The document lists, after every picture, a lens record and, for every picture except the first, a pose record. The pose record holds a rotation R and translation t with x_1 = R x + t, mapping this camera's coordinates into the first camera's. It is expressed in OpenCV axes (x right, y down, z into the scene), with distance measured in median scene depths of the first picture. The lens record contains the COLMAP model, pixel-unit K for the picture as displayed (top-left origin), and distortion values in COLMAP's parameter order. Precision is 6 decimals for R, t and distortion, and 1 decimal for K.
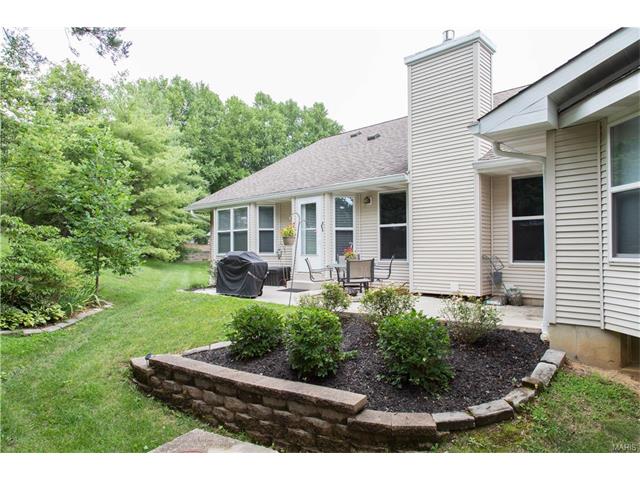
lens RADIAL K [[430.3, 0, 320.0], [0, 430.3, 240.0], [0, 0, 1]] dist [0.000263, -0.000099]
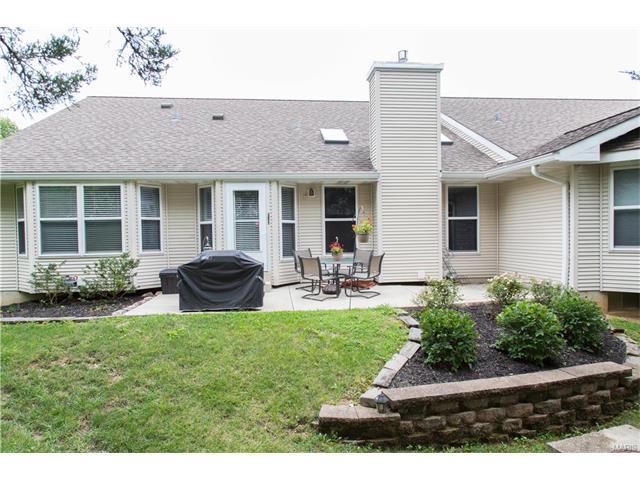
lens RADIAL K [[427.9, 0, 320.0], [0, 427.9, 240.0], [0, 0, 1]] dist [0.001678, 0.000548]
pose [[0.634996, -0.014509, 0.772379, -0.638816], [-0.008102, 0.999644, 0.025439, -0.011345], [-0.772473, -0.022411, 0.634653, 0.389530]]
